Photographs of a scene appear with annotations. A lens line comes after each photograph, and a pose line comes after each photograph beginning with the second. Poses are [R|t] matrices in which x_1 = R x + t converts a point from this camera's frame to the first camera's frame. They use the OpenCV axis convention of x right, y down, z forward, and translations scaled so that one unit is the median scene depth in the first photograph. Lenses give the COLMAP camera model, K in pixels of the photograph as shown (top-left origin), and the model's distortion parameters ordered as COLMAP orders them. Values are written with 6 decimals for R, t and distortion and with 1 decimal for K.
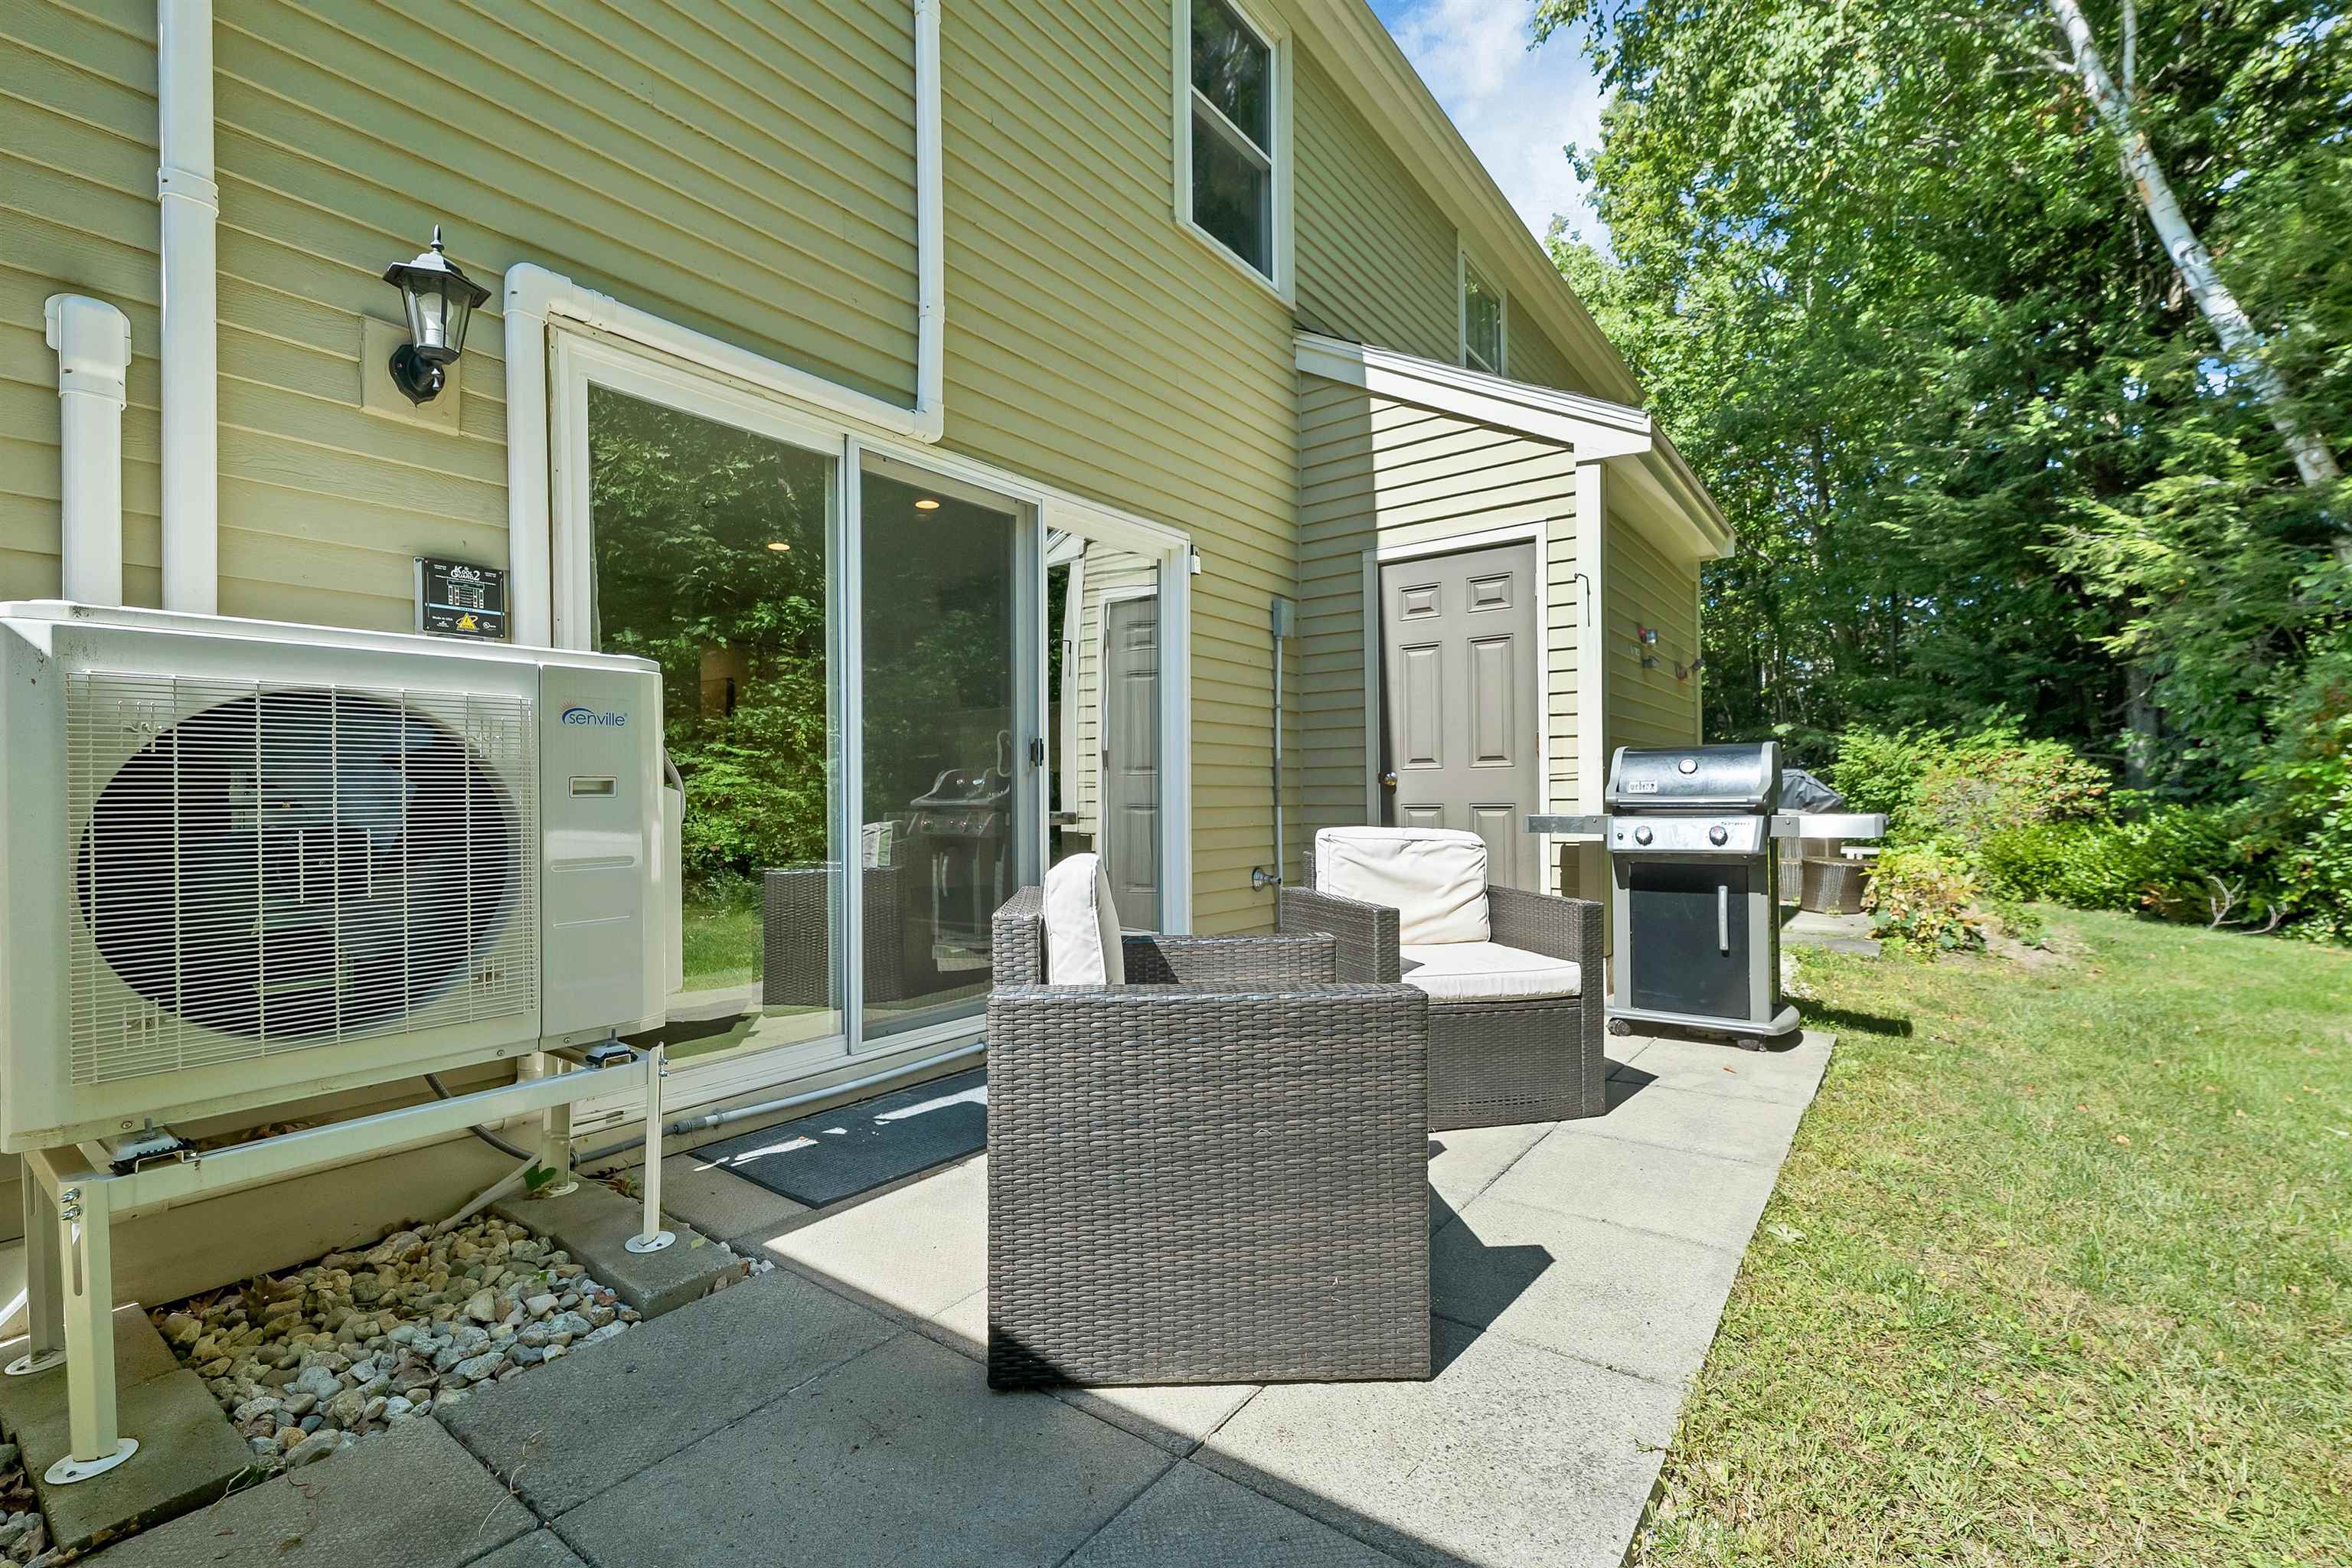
lens RADIAL K [[951.4, 0, 1184.8], [0, 951.4, 786.9], [0, 0, 1]] dist [-0.000388, 0.000282]
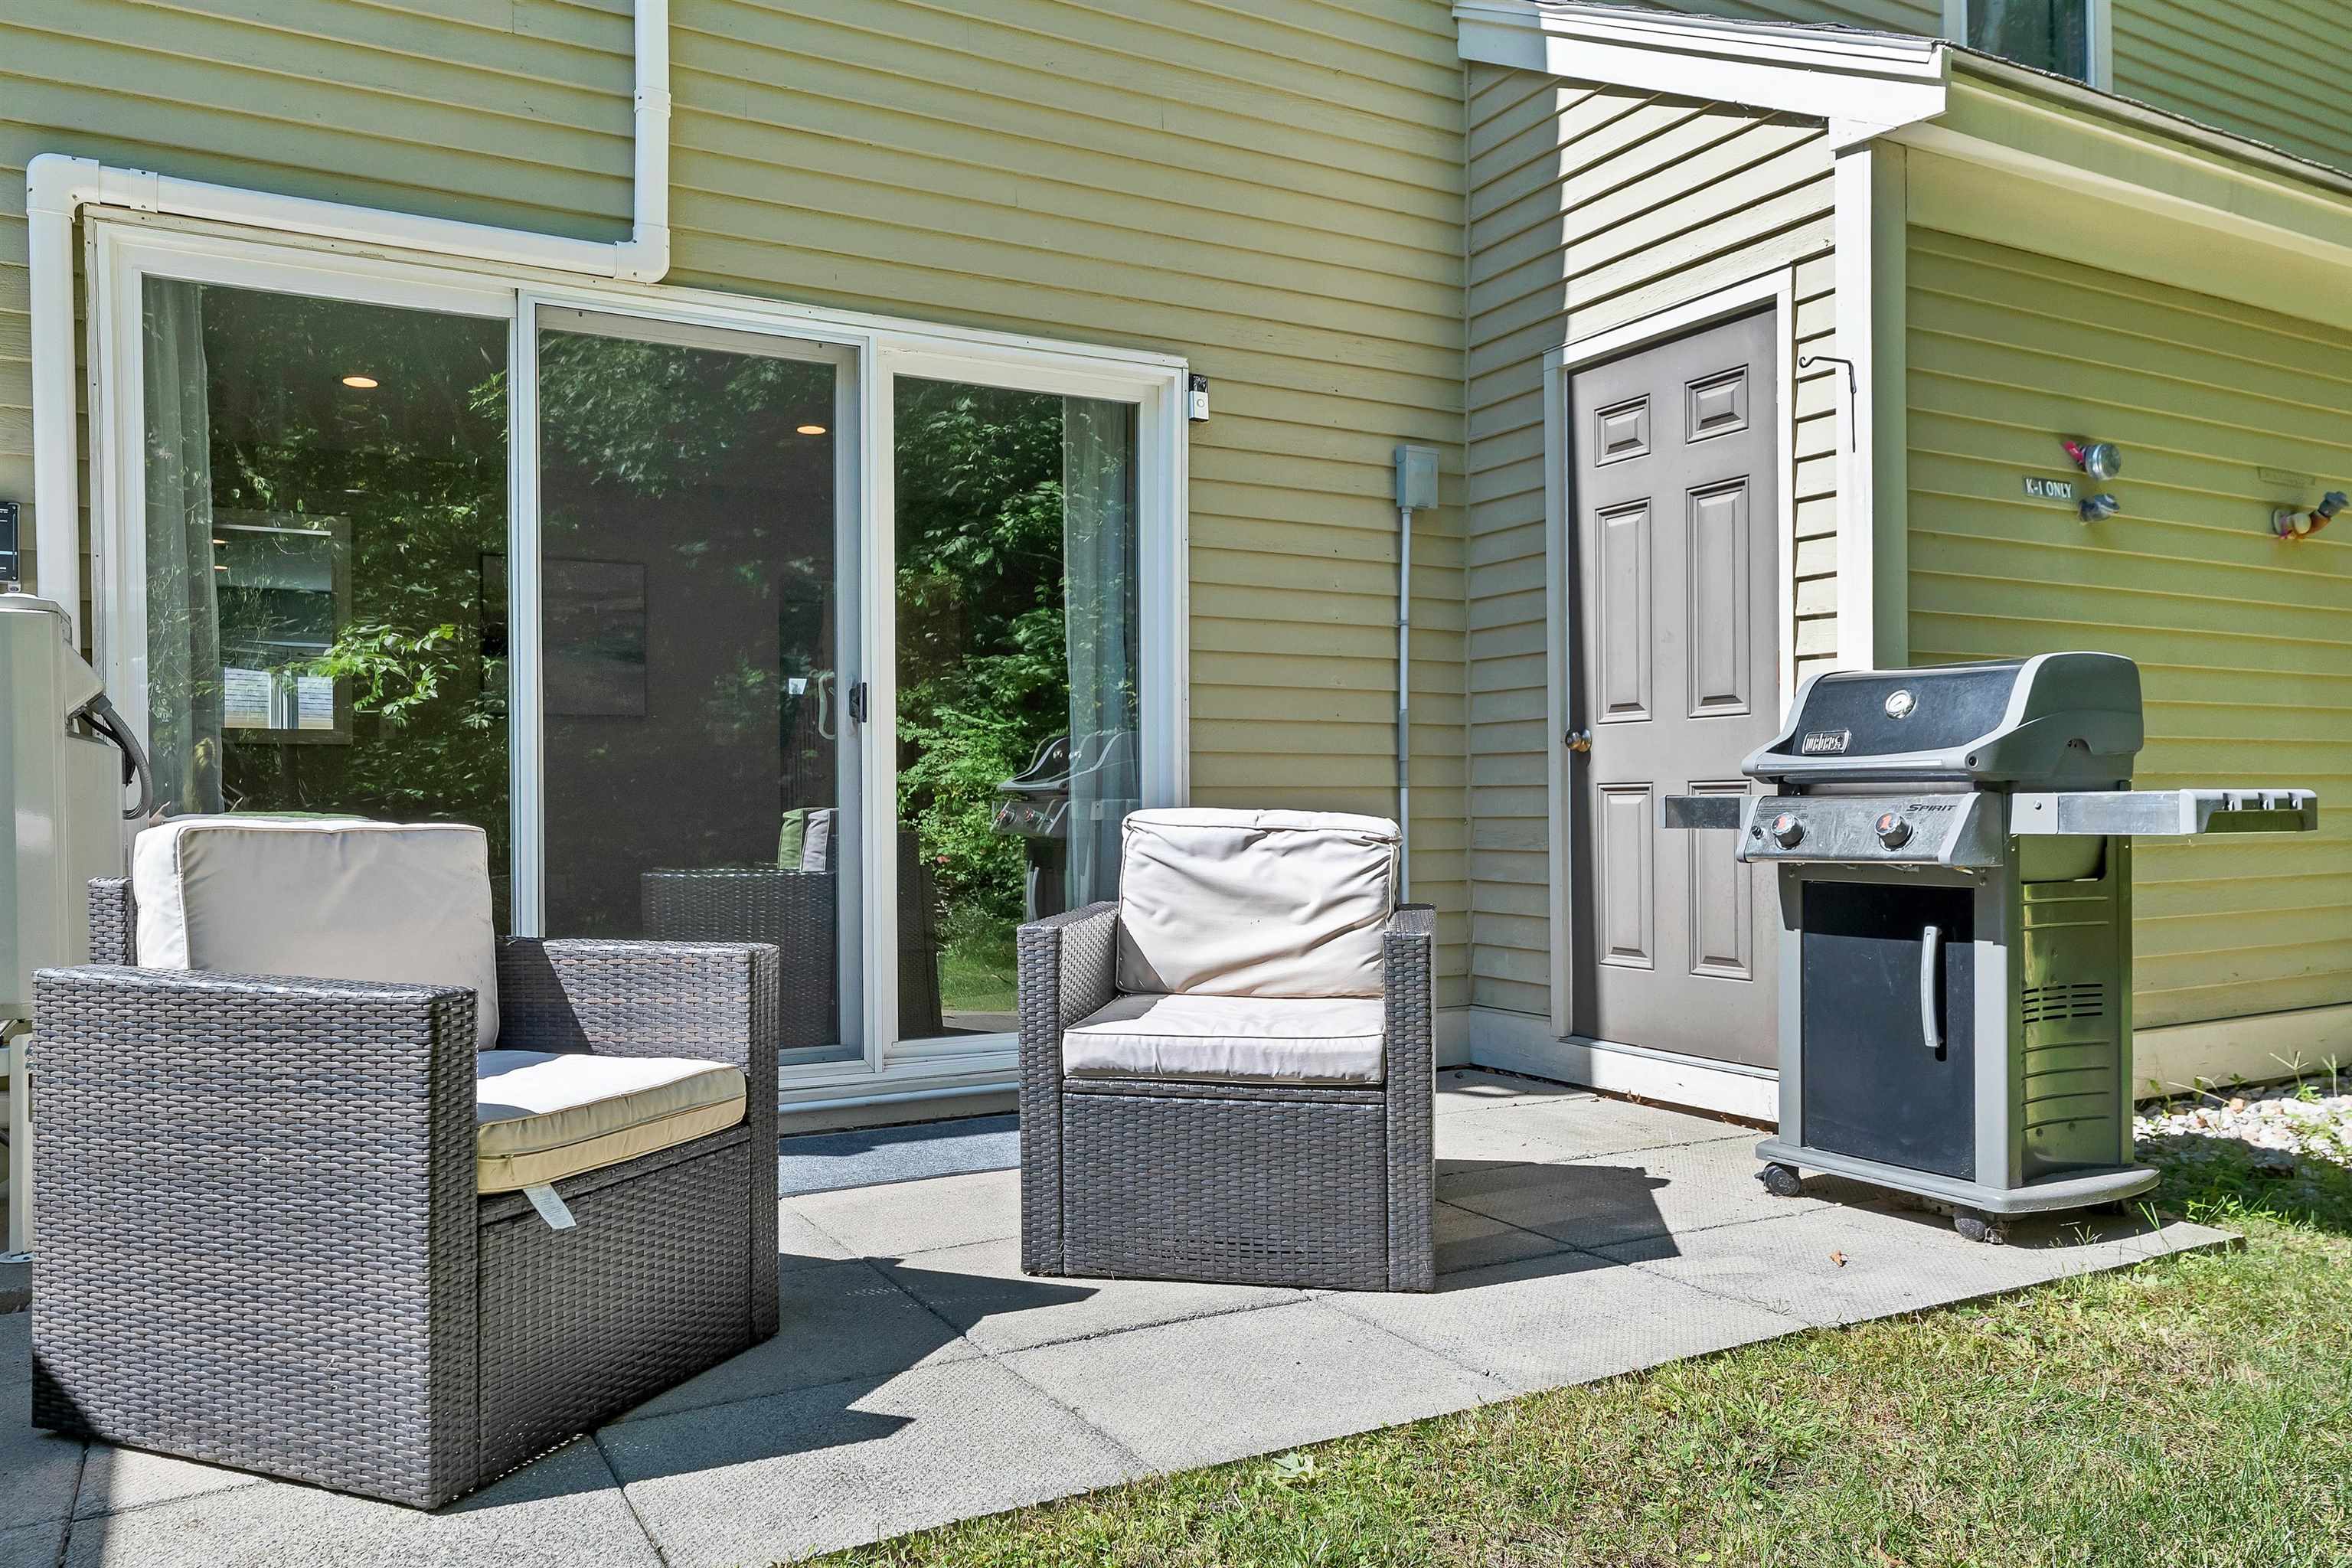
lens RADIAL K [[1553.2, 0, 1173.1], [0, 1553.2, 791.0], [0, 0, 1]] dist [-0.007165, 0.006788]
pose [[0.925131, -0.000229, -0.379649, 0.388044], [0.003862, 0.999954, 0.008810, 0.014952], [0.379629, -0.009617, 0.925089, 0.030658]]
